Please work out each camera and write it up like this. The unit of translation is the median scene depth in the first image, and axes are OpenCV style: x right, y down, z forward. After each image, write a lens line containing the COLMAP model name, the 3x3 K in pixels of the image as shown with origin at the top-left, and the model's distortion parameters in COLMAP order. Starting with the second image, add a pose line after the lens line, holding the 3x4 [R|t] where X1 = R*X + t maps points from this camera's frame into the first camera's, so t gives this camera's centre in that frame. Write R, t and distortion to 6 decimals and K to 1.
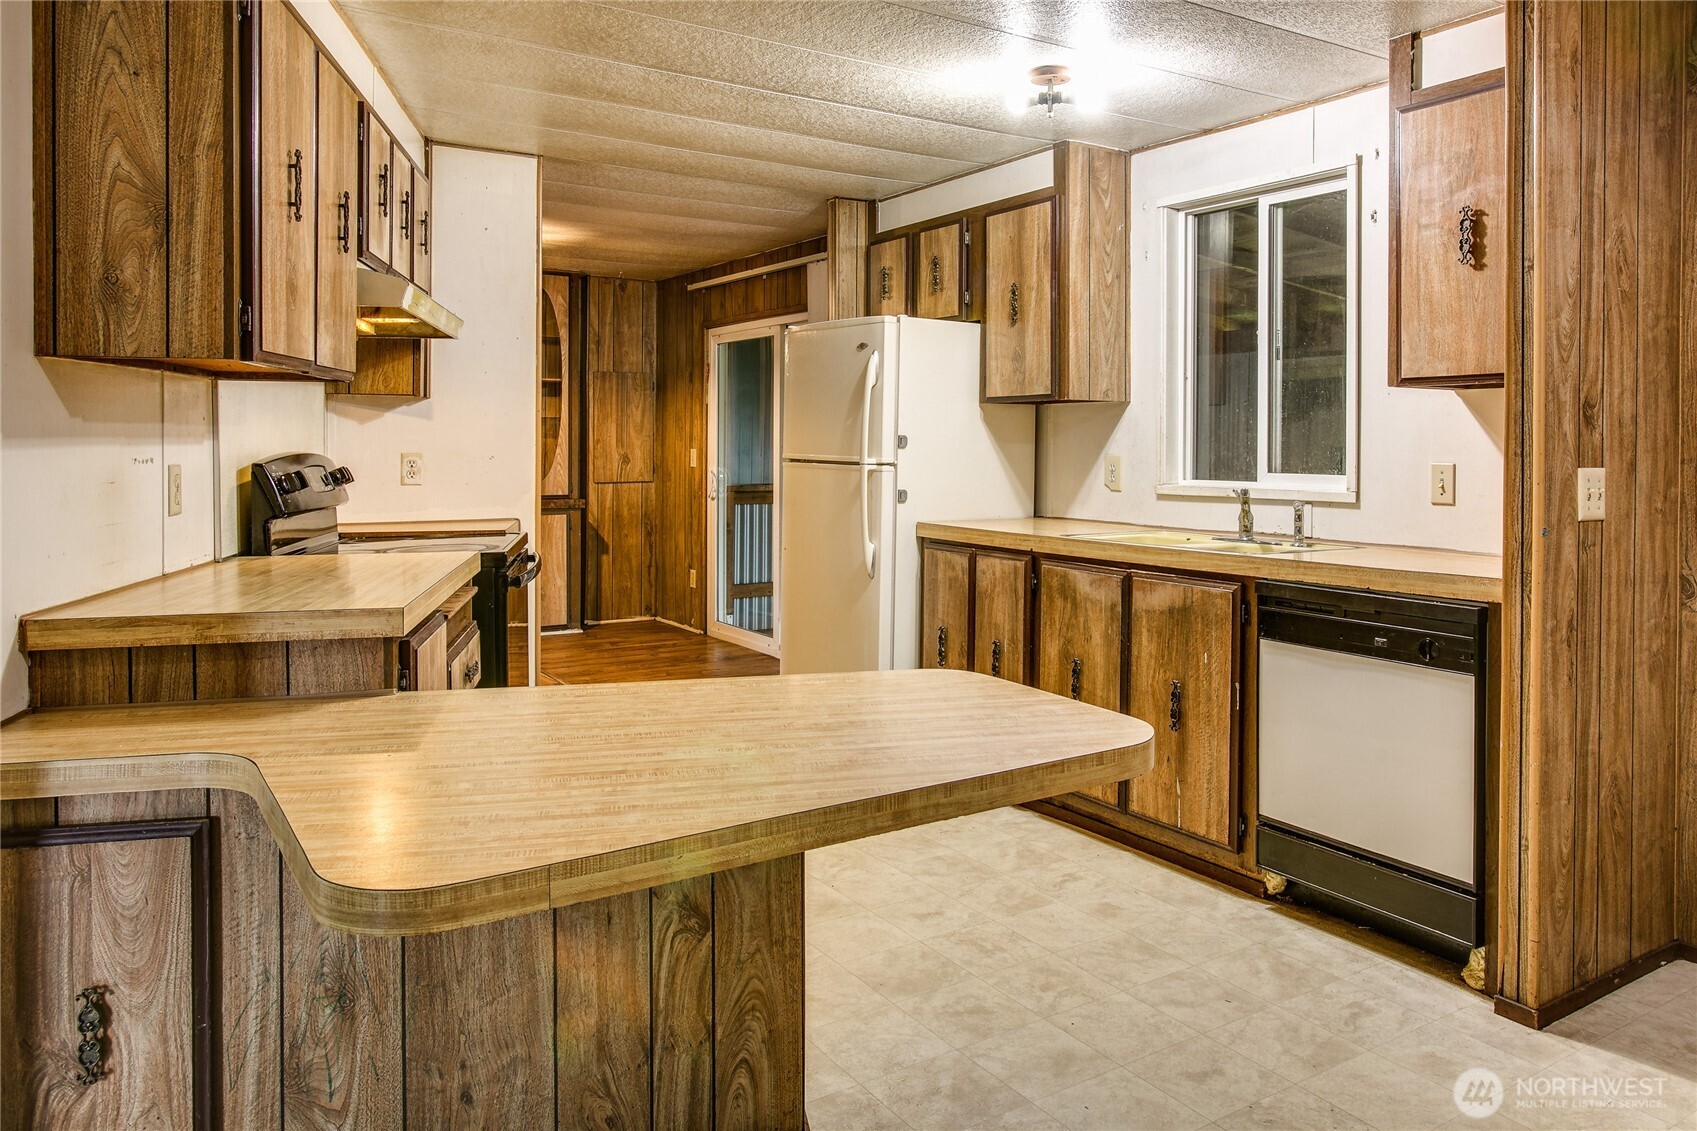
lens RADIAL K [[1168.3, 0, 851.9], [0, 1168.3, 445.5], [0, 0, 1]] dist [0.001980, -0.000061]
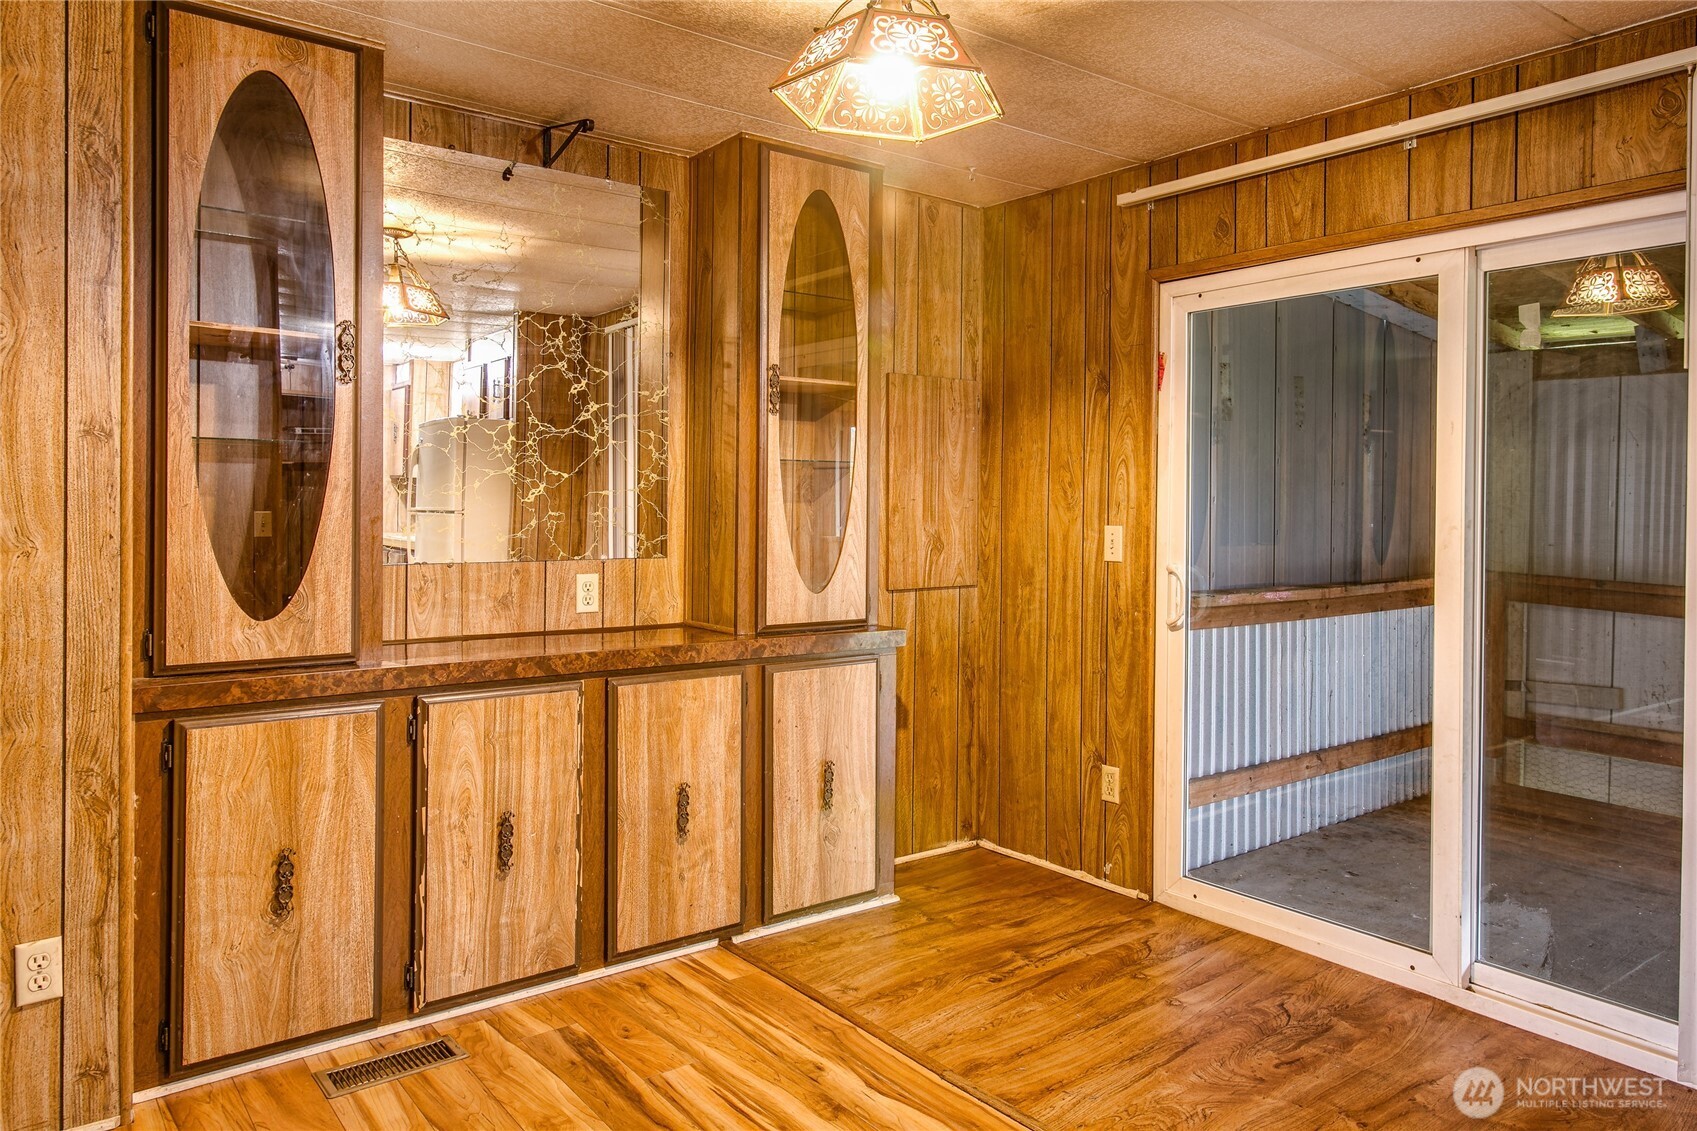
lens RADIAL K [[1141.1, 0, 869.0], [0, 1141.1, 509.8], [0, 0, 1]] dist [-0.000294, 0.005260]
pose [[0.995130, 0.002835, 0.098534, -0.275325], [-0.002883, 0.999996, 0.000342, -0.003503], [-0.098533, -0.000625, 0.995134, 0.499977]]
